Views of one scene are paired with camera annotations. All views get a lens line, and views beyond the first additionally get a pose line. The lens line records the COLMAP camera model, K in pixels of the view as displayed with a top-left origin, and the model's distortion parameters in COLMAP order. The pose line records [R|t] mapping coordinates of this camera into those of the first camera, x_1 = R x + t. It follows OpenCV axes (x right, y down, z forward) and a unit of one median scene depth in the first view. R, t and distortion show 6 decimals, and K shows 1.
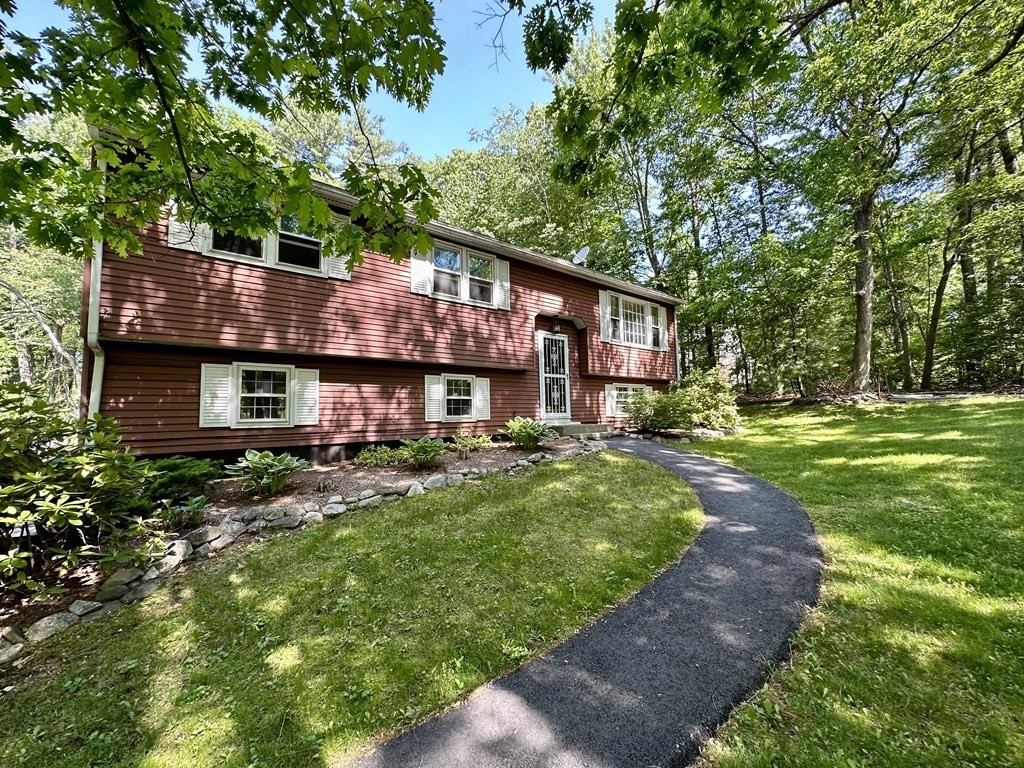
lens RADIAL K [[406.0, 0, 515.0], [0, 406.0, 381.9], [0, 0, 1]] dist [-0.003056, -0.000095]
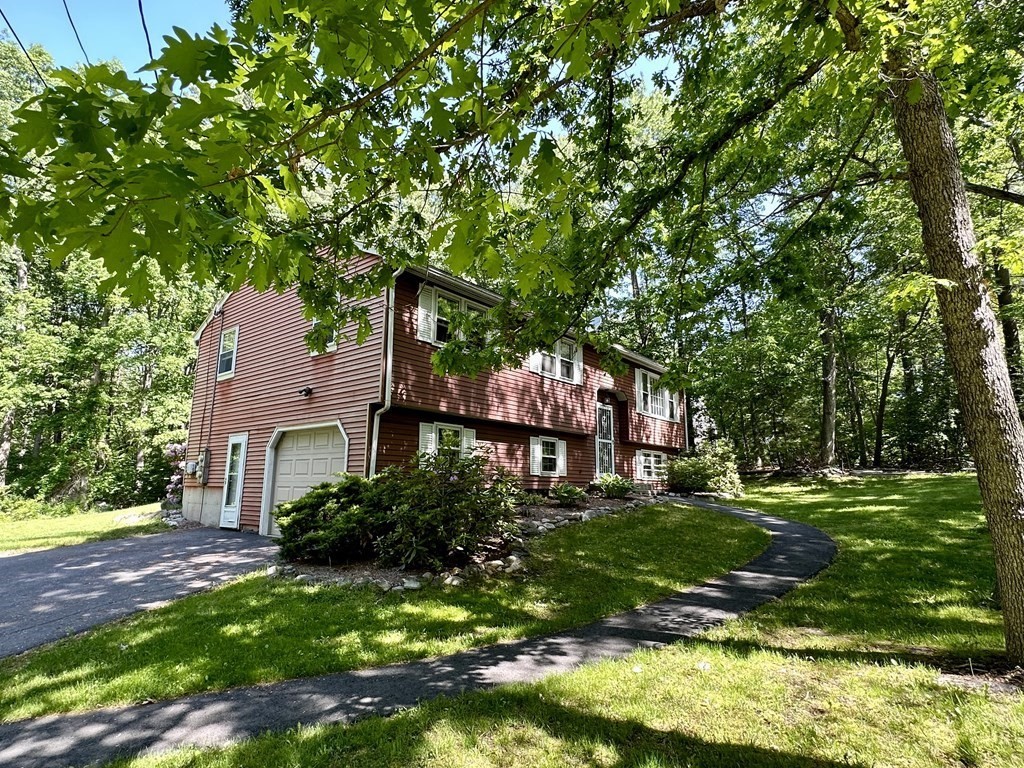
lens RADIAL K [[539.3, 0, 510.0], [0, 539.3, 388.8], [0, 0, 1]] dist [0.004933, 0.000554]
pose [[0.978877, 0.064885, 0.193879, -0.450903], [-0.045483, 0.993651, -0.102900, 0.006540], [-0.199325, 0.091908, 0.975614, -0.439189]]
